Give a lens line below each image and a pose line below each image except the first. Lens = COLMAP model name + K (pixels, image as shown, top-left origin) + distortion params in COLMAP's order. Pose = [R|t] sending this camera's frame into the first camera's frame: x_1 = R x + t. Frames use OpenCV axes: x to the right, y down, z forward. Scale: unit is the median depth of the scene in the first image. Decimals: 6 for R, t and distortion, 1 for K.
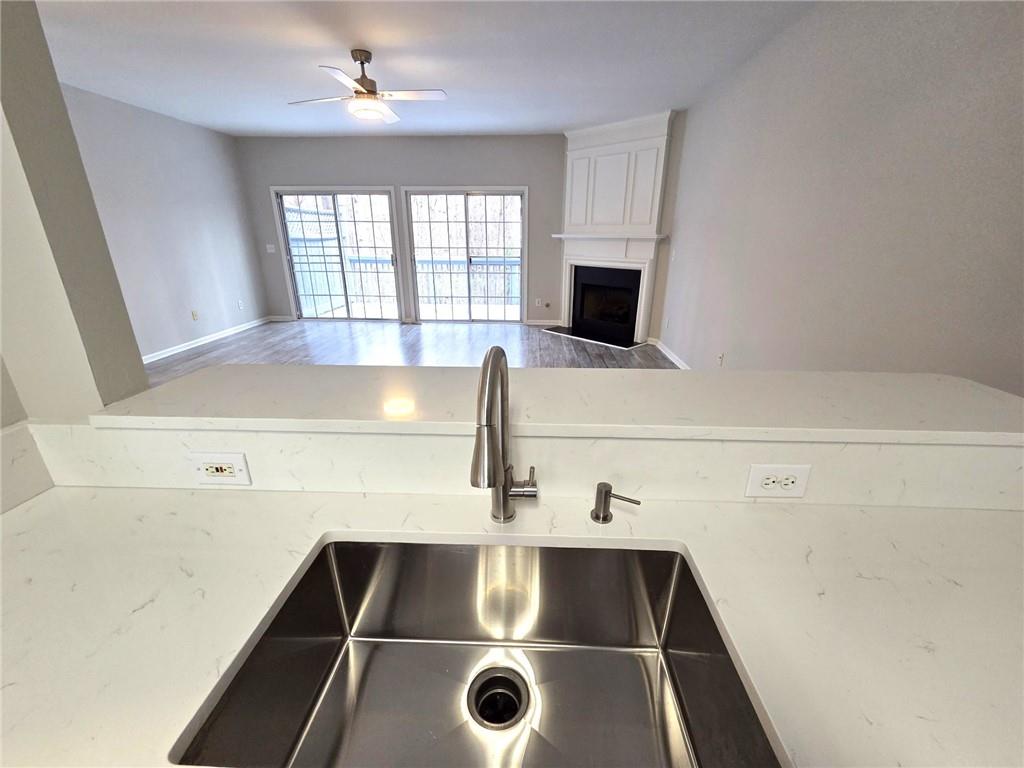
lens RADIAL K [[422.4, 0, 515.2], [0, 422.4, 386.9], [0, 0, 1]] dist [0.002891, -0.003195]
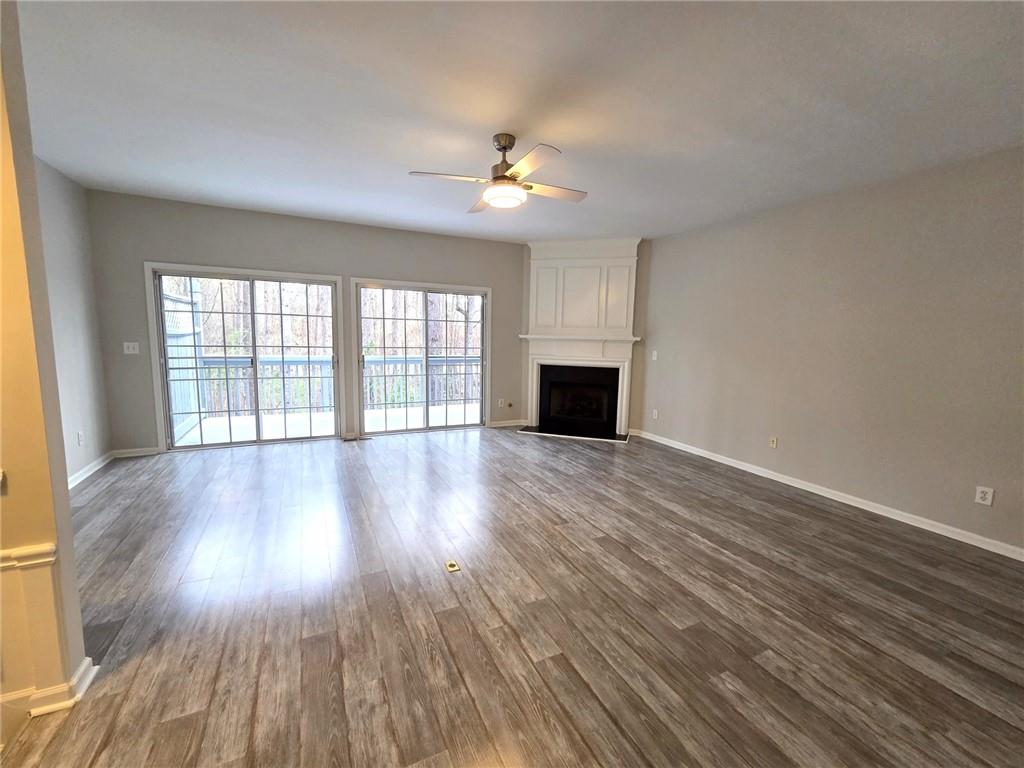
lens RADIAL K [[422.4, 0, 515.2], [0, 422.4, 386.9], [0, 0, 1]] dist [0.002891, -0.003195]
pose [[0.873277, -0.043750, 0.485256, -0.399770], [0.148709, 0.972370, -0.179952, -0.064172], [-0.463976, 0.229309, 0.855654, 0.181088]]
